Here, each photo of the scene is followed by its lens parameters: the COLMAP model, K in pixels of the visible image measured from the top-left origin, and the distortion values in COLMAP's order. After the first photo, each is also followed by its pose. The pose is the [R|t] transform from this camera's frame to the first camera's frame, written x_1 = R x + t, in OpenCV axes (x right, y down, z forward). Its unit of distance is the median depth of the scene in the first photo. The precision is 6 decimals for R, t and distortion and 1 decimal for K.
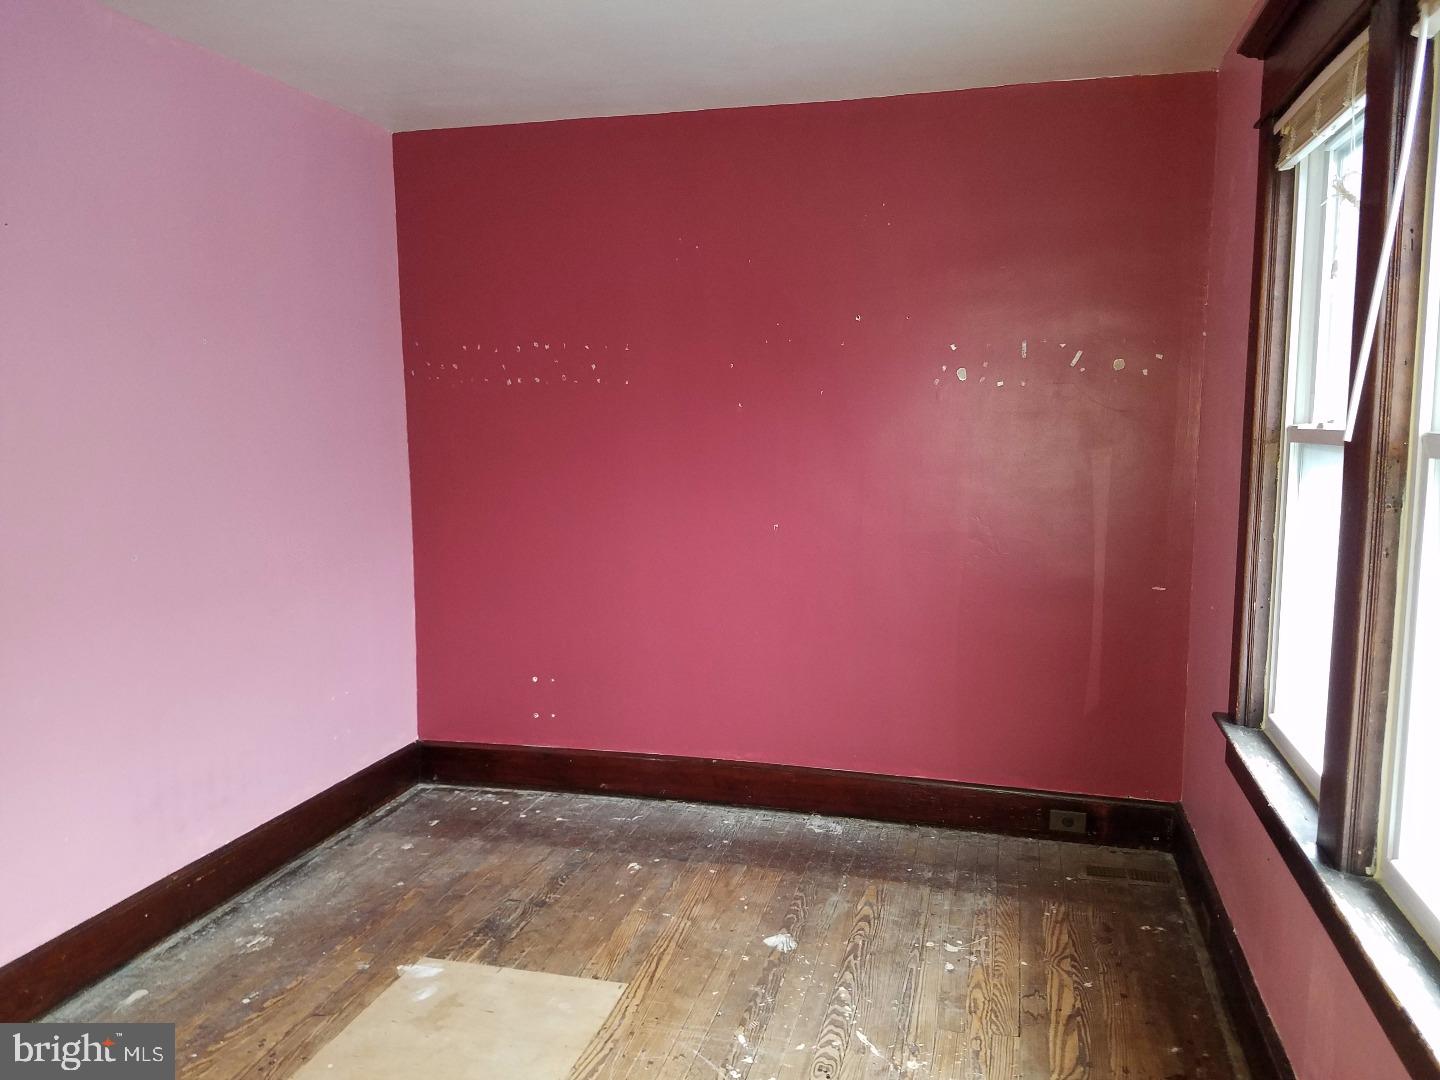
lens RADIAL K [[1115.0, 0, 657.8], [0, 1115.0, 476.8], [0, 0, 1]] dist [0.130955, -0.200897]
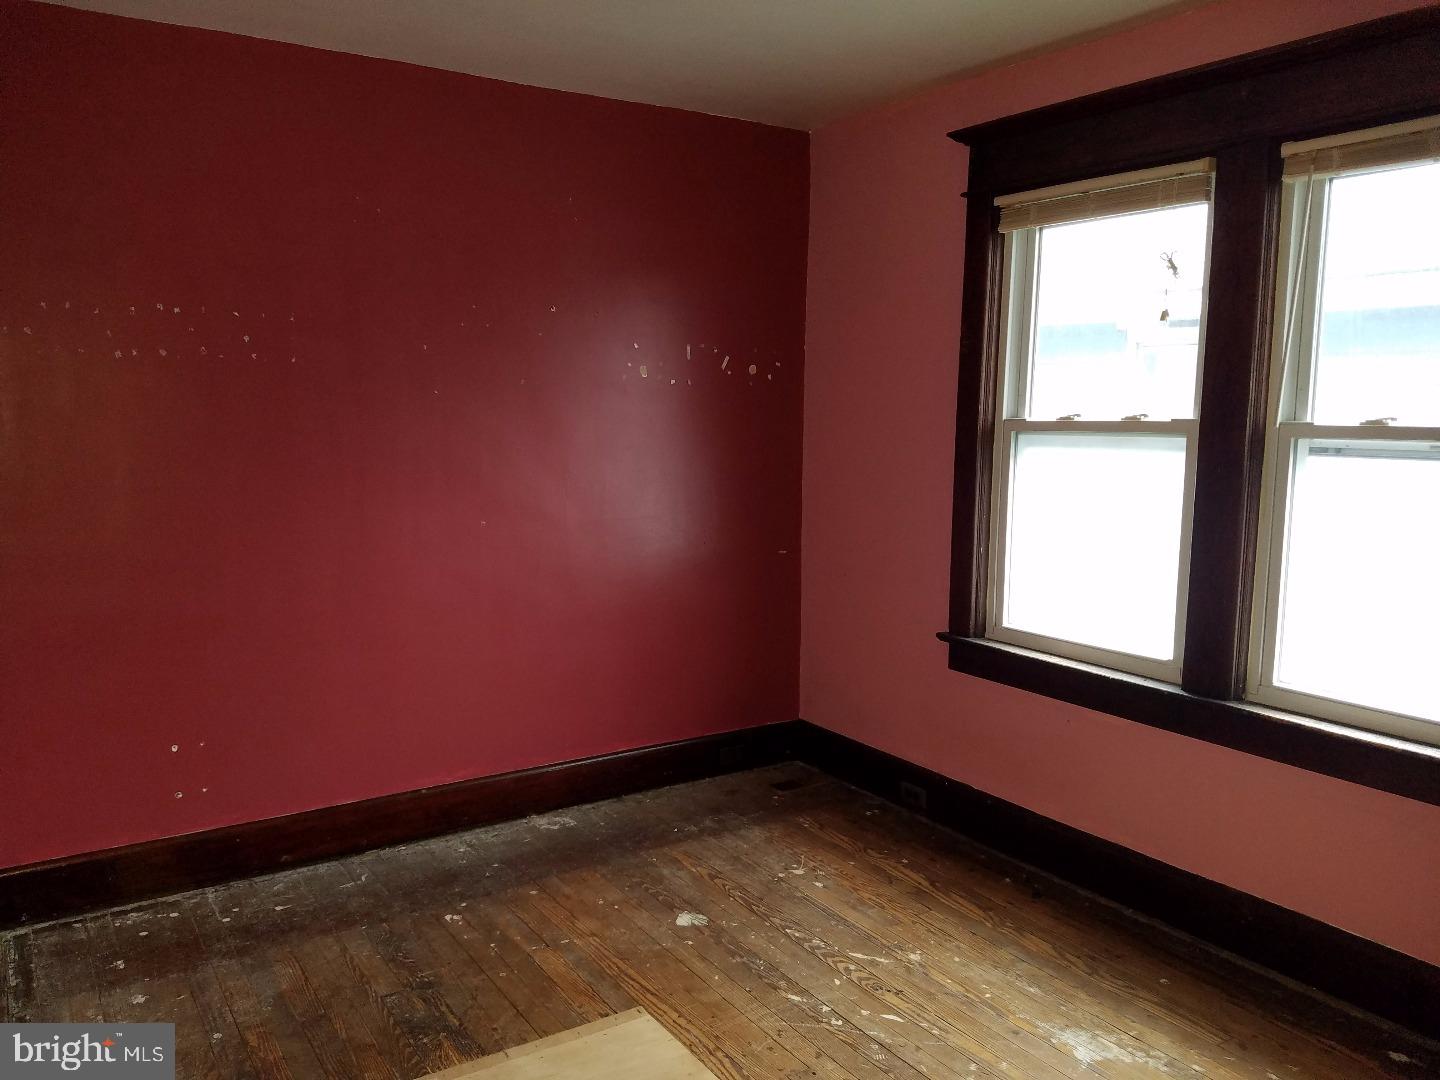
lens RADIAL K [[1115.0, 0, 731.0], [0, 1115.0, 482.4], [0, 0, 1]] dist [0.130955, -0.200897]
pose [[0.648123, -0.037037, 0.760635, -0.533581], [0.031297, 0.999268, 0.021989, -0.005780], [-0.760893, 0.009554, 0.648808, 0.254695]]
